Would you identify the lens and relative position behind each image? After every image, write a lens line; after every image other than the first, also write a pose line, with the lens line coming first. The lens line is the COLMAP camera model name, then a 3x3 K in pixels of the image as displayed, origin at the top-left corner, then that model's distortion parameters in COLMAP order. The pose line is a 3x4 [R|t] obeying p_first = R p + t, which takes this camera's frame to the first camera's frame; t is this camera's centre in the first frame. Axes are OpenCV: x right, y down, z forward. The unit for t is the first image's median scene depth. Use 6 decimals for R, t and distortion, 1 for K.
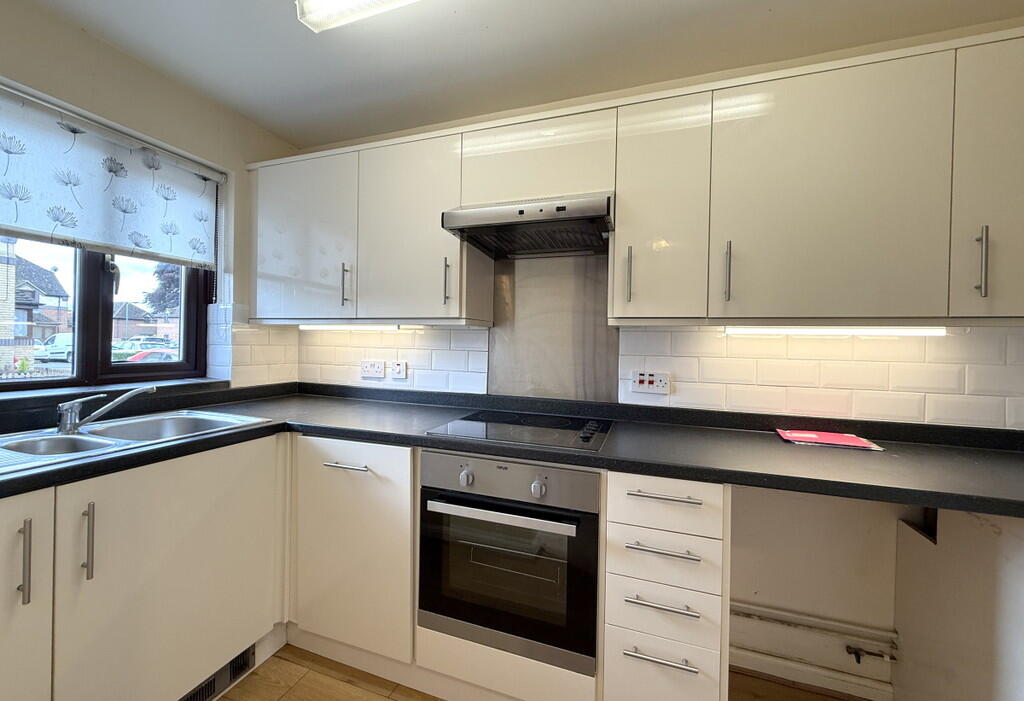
lens RADIAL K [[405.9, 0, 510.5], [0, 405.9, 347.3], [0, 0, 1]] dist [0.001891, 0.000556]
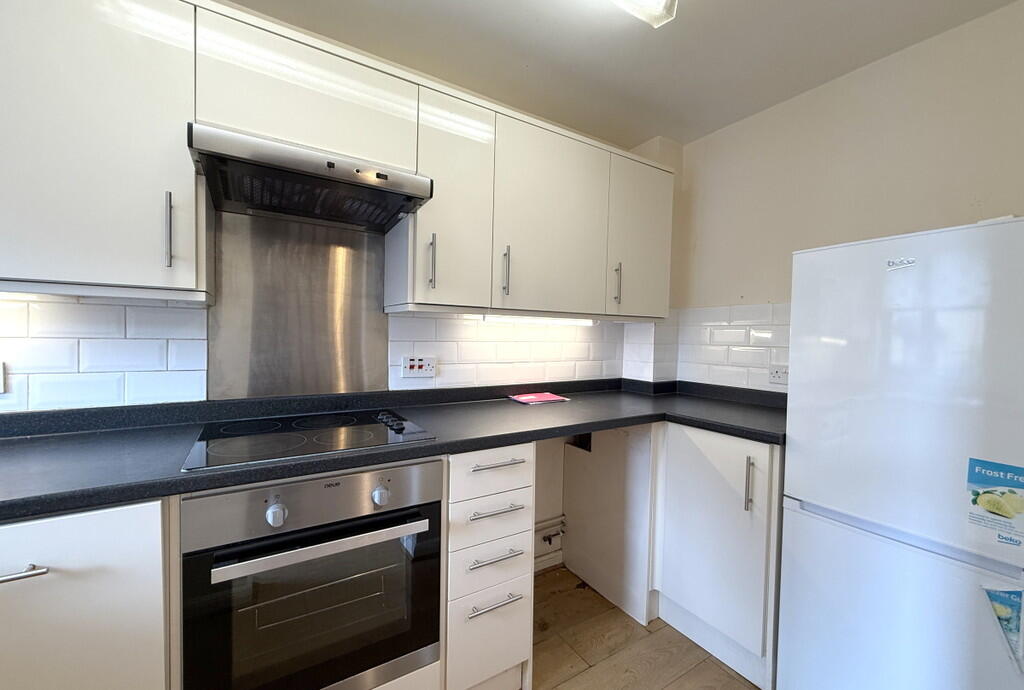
lens RADIAL K [[406.5, 0, 512.5], [0, 406.5, 346.6], [0, 0, 1]] dist [0.000051, 0.000205]
pose [[0.620067, -0.030706, 0.783948, -0.377172], [0.001139, 0.999268, 0.038240, -0.005858], [-0.784548, -0.022819, 0.619648, 0.207973]]
